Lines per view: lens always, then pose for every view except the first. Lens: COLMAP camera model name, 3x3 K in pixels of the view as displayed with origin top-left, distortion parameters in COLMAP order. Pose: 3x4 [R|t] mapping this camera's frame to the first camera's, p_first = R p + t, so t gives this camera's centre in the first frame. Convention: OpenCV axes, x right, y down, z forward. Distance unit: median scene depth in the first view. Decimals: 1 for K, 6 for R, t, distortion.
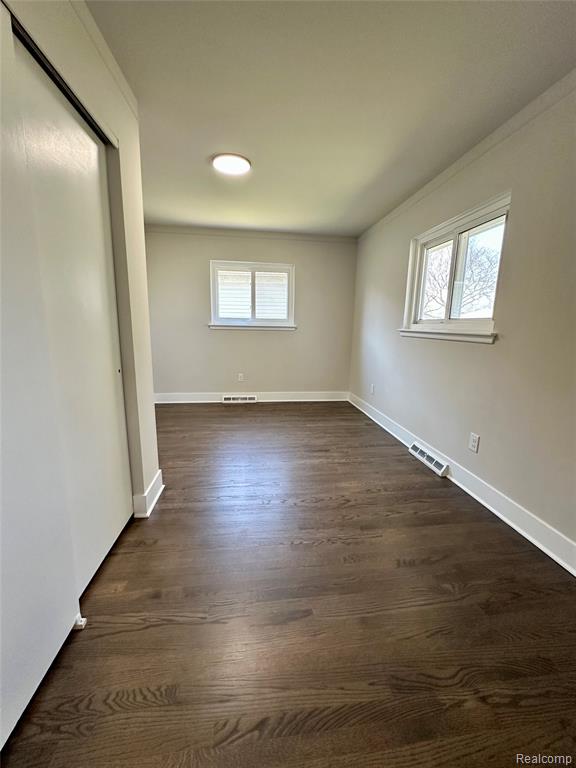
lens RADIAL K [[305.6, 0, 288.9], [0, 305.6, 384.5], [0, 0, 1]] dist [-0.011334, 0.000338]
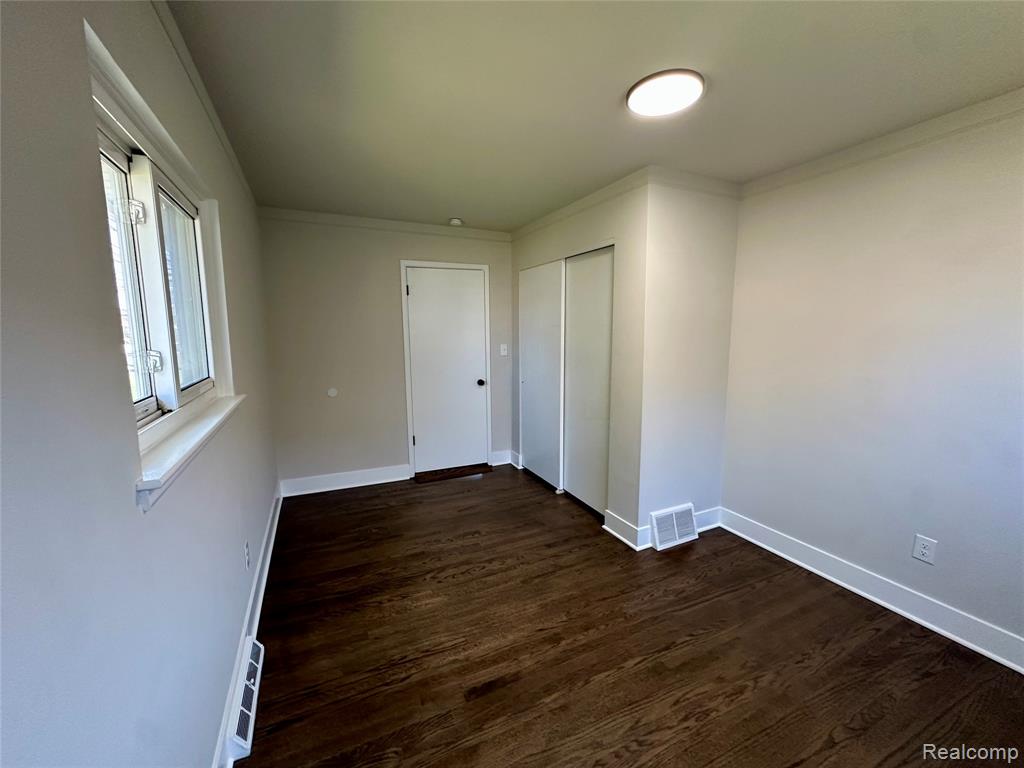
lens RADIAL K [[407.5, 0, 512.8], [0, 407.5, 382.6], [0, 0, 1]] dist [-0.011334, 0.000338]
pose [[-0.947115, 0.022138, -0.320130, 0.339077], [-0.079946, 0.949883, 0.302209, -0.510861], [0.310777, 0.311820, -0.897879, 1.944335]]
